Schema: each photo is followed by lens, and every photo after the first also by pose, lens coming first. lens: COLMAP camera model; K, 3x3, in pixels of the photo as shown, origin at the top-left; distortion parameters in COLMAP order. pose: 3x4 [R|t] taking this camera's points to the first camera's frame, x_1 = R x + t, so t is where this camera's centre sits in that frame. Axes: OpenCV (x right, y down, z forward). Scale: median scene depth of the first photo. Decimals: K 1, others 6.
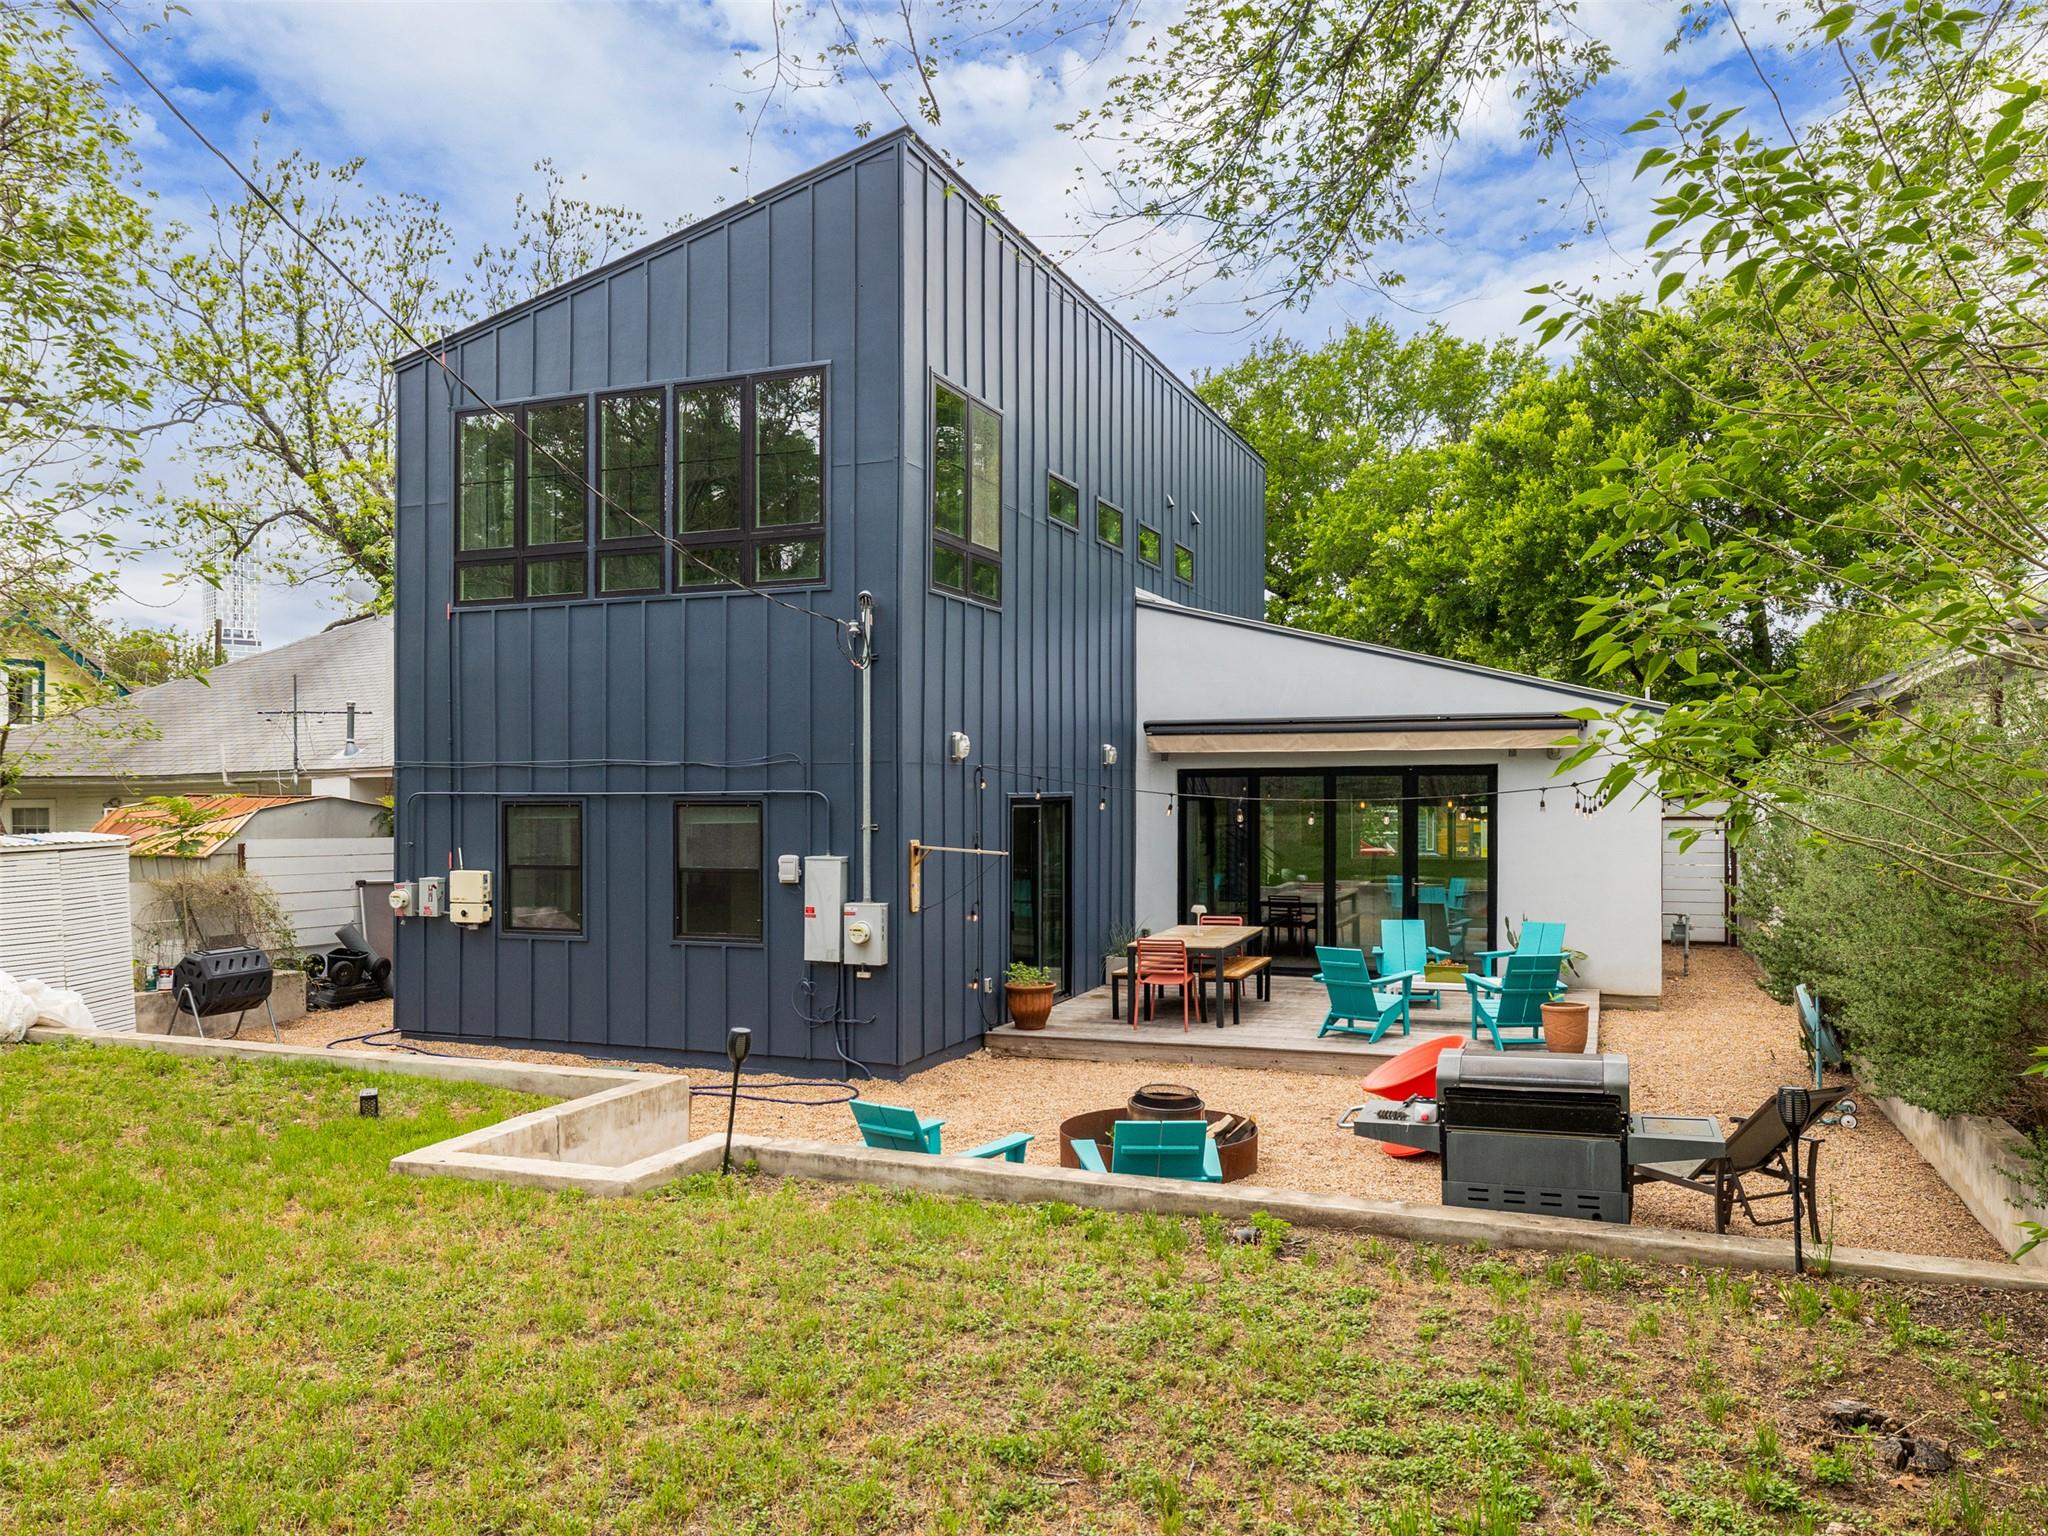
lens RADIAL K [[1485.6, 0, 1052.9], [0, 1485.6, 774.8], [0, 0, 1]] dist [0.006274, 0.003184]
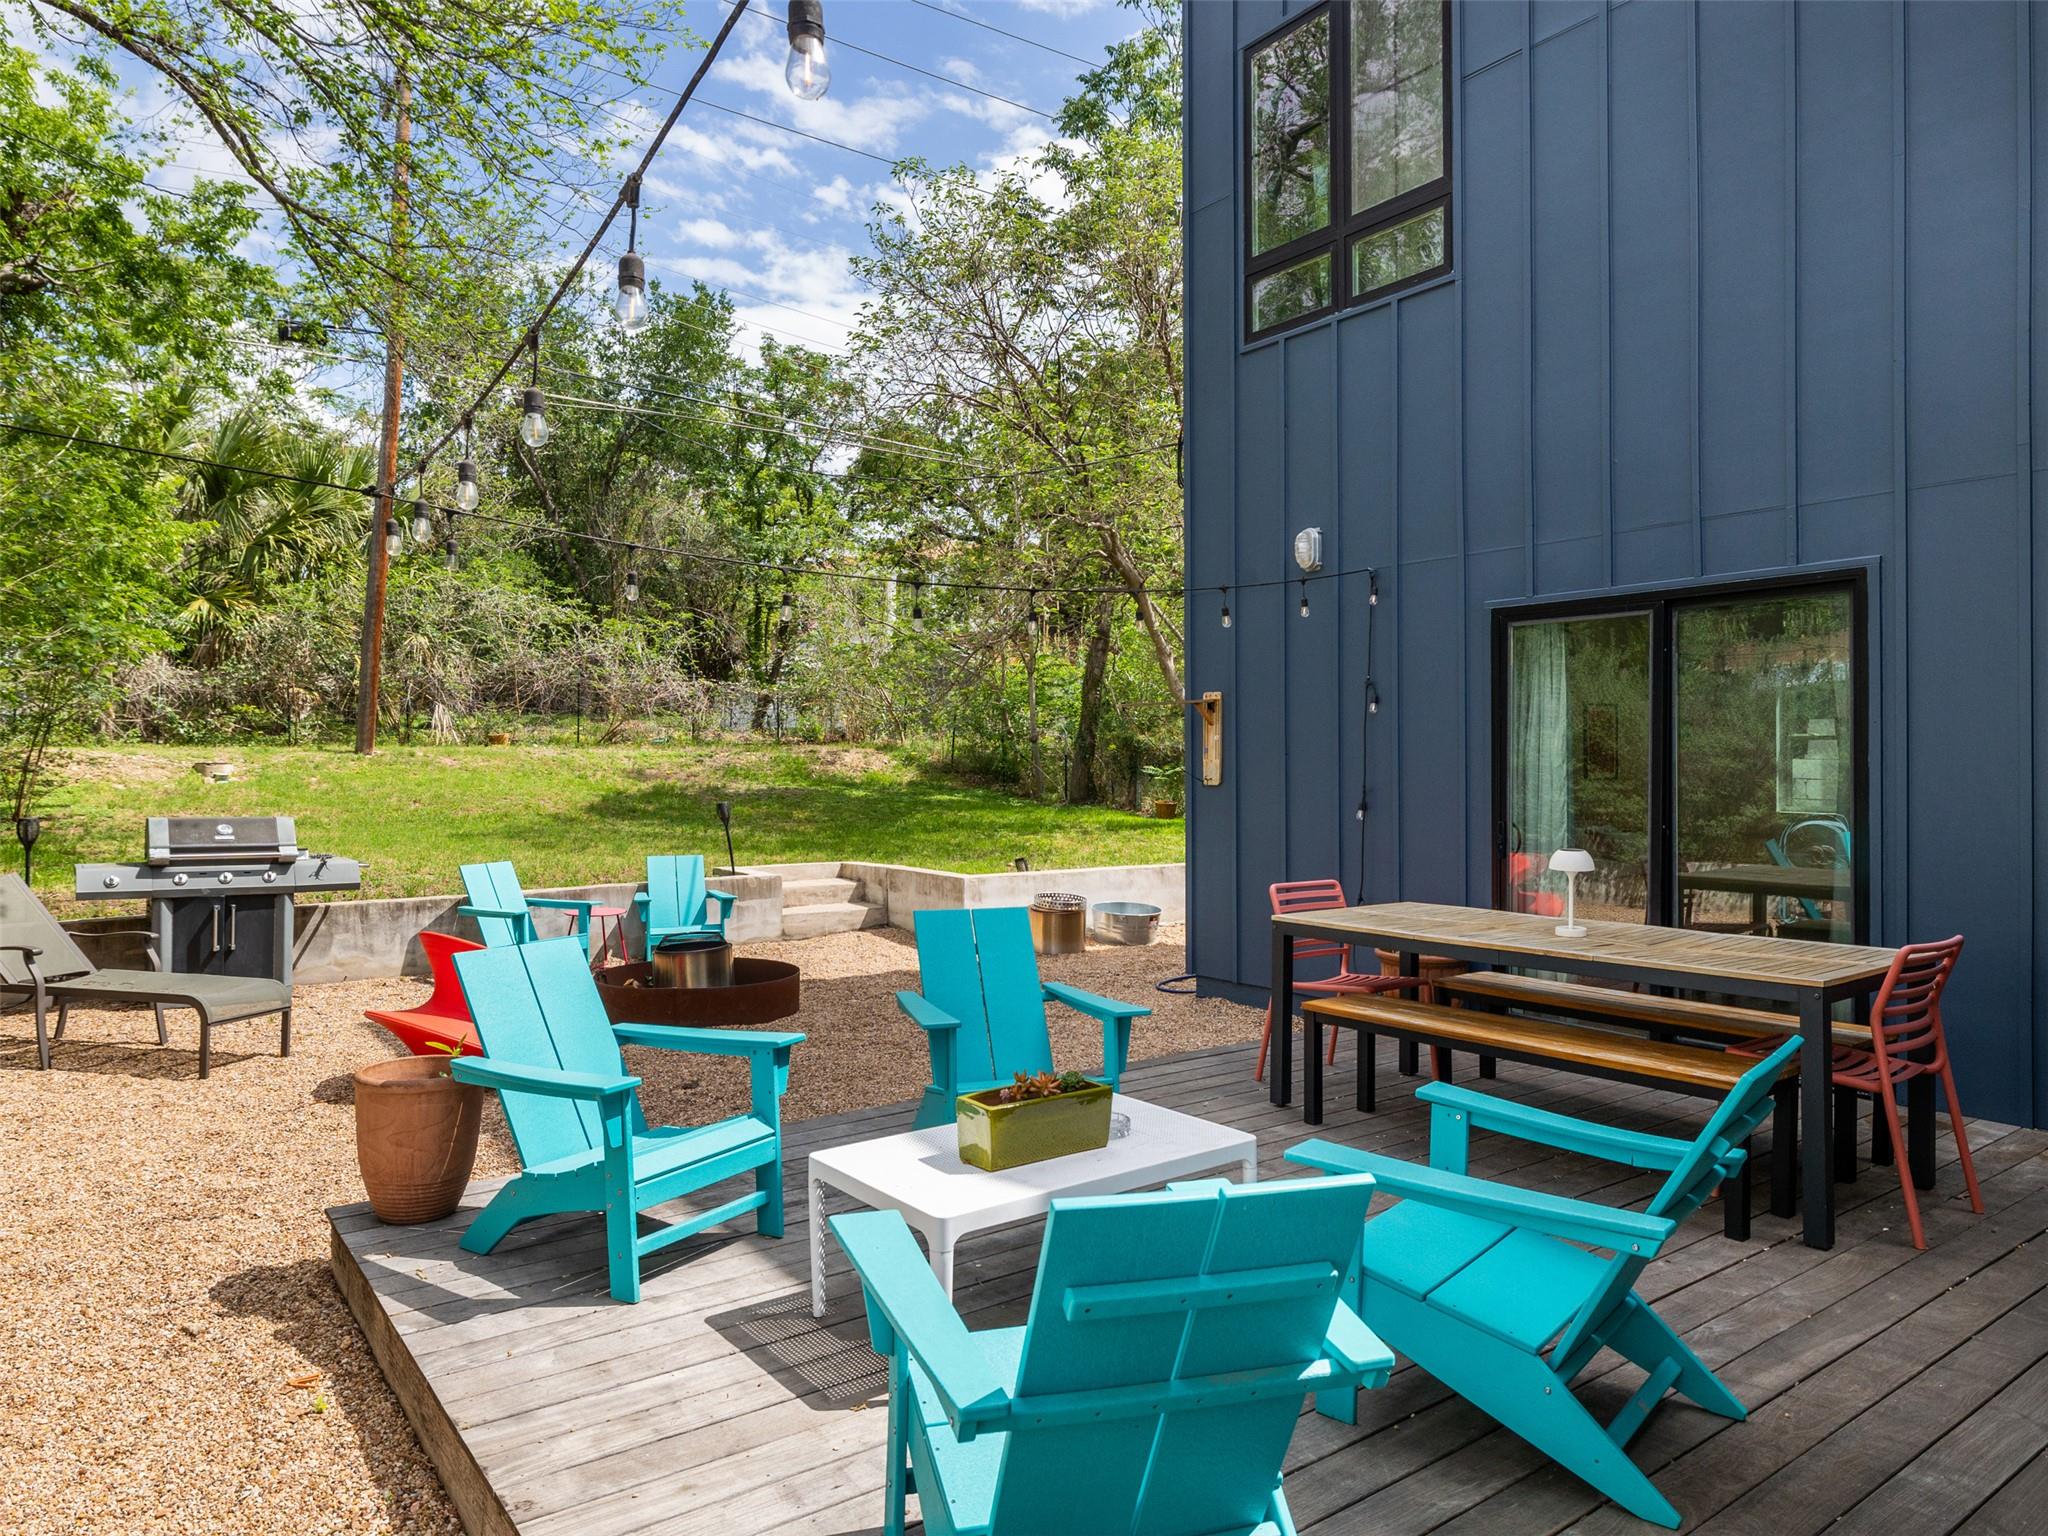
lens RADIAL K [[1316.1, 0, 1024.0], [0, 1316.1, 768.0], [0, 0, 1]] dist [0.000445, -0.000854]
pose [[-0.553729, 0.016932, -0.832525, 0.409331], [0.012377, 0.999850, 0.012103, 0.056725], [0.832605, -0.003602, -0.553855, 0.998279]]
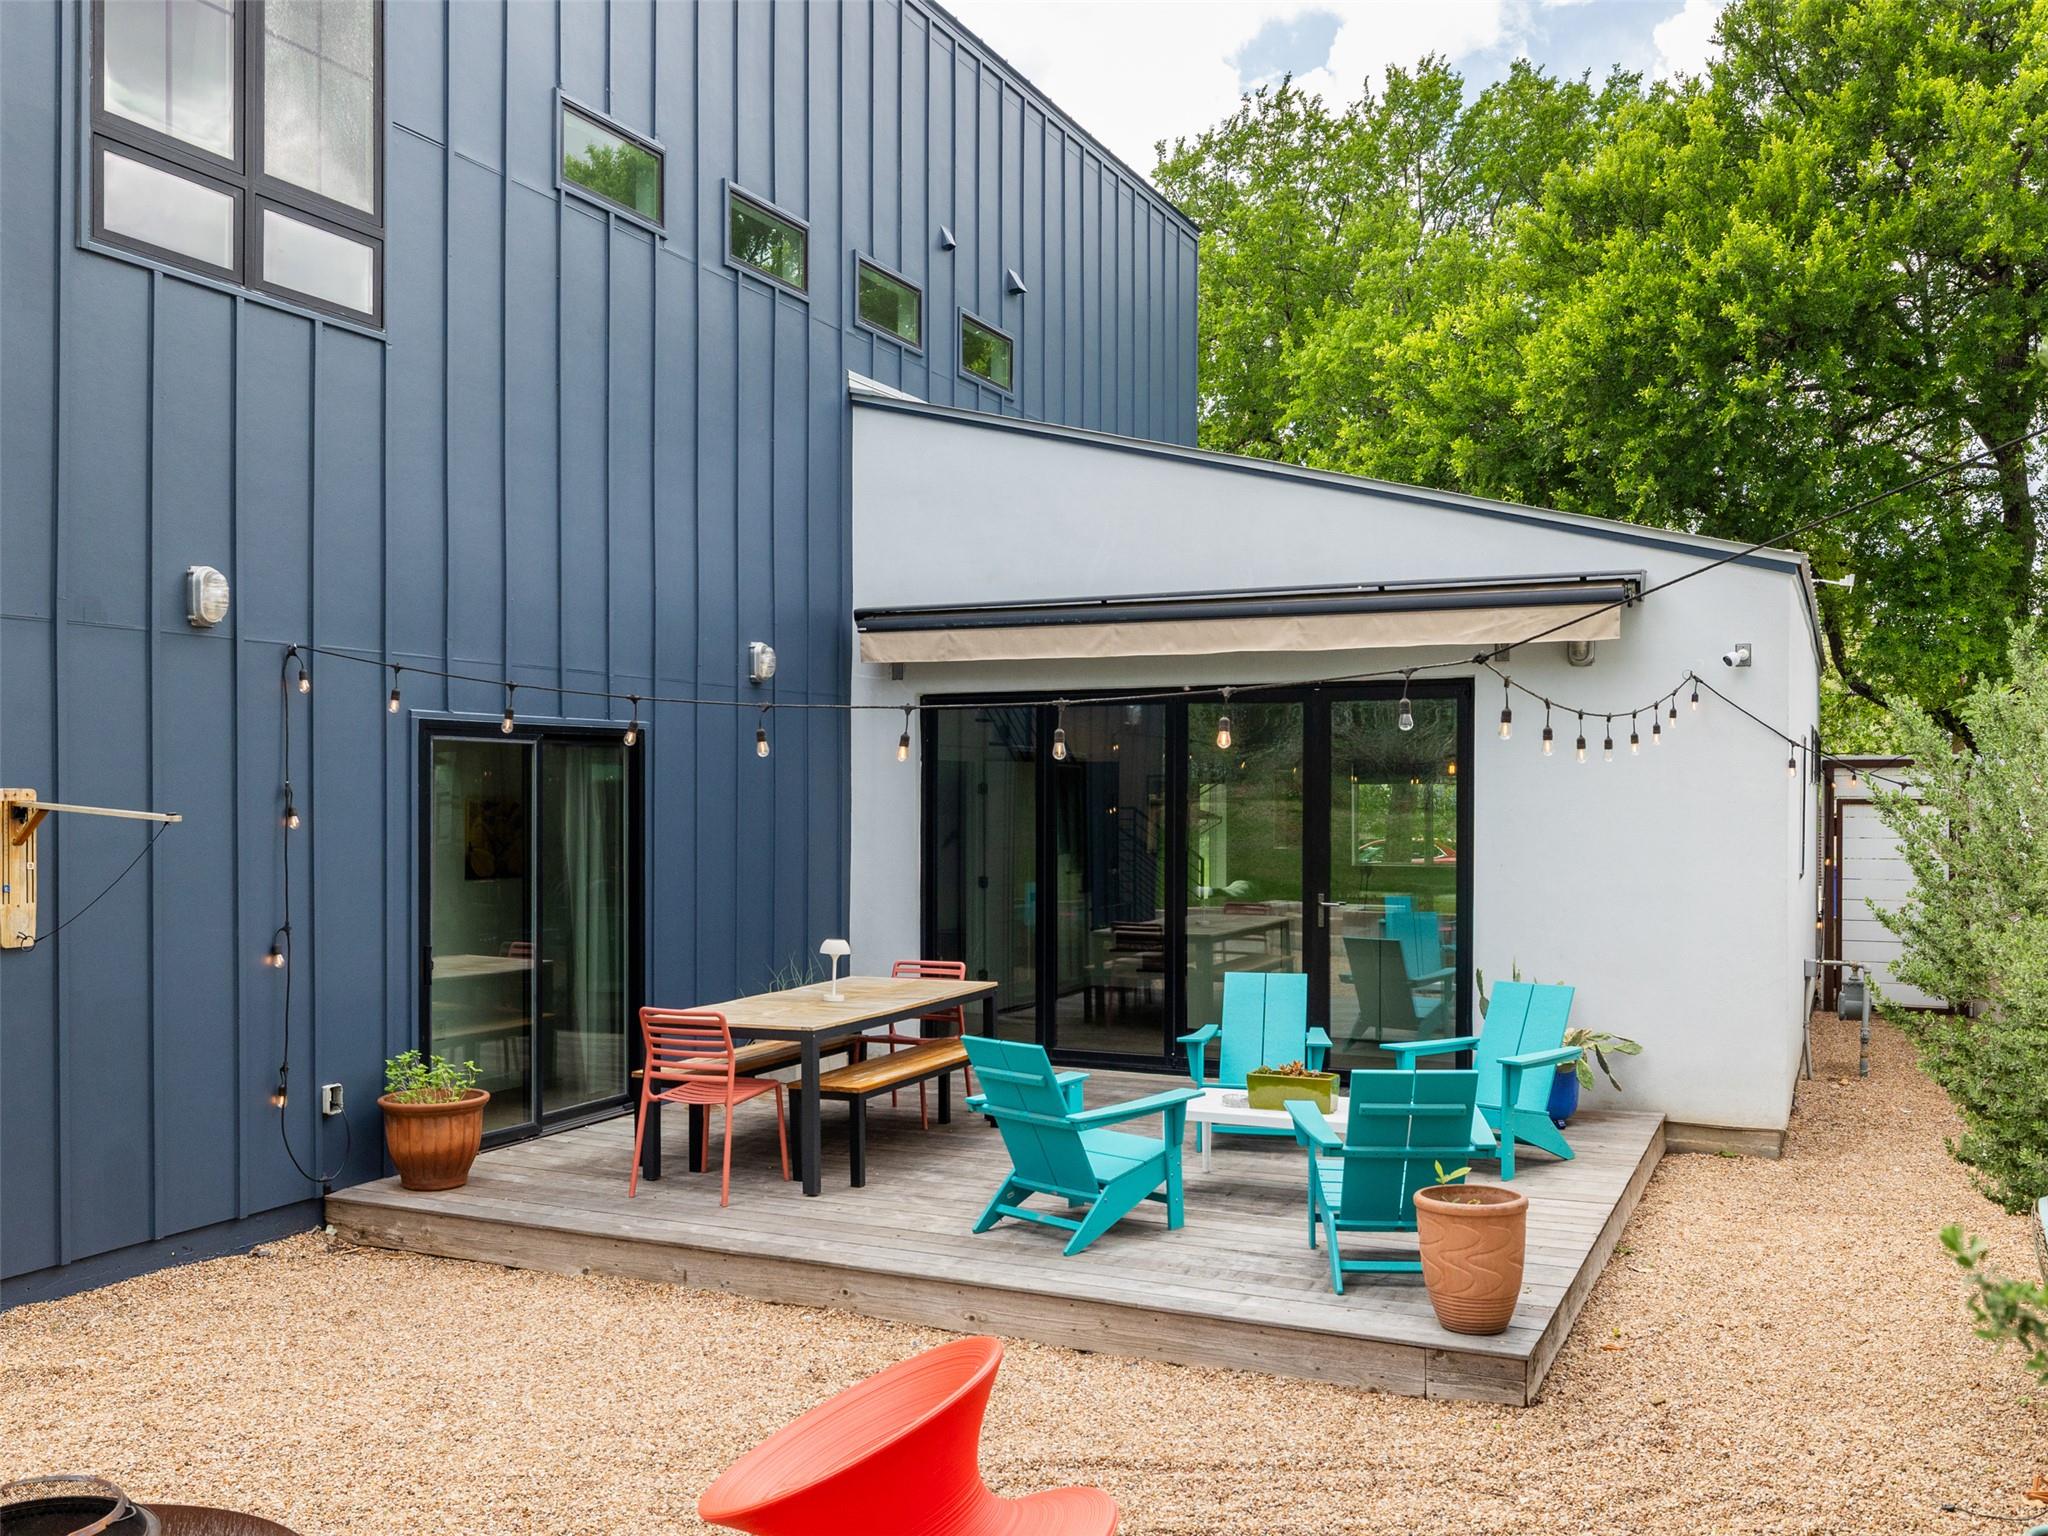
lens RADIAL K [[1795.1, 0, 1024.0], [0, 1795.1, 768.0], [0, 0, 1]] dist [0.001032, 0.009243]
pose [[0.997300, 0.008496, -0.072937, 0.193585], [-0.008574, 0.999963, -0.000756, 0.027105], [0.072928, 0.001379, 0.997336, 0.368257]]
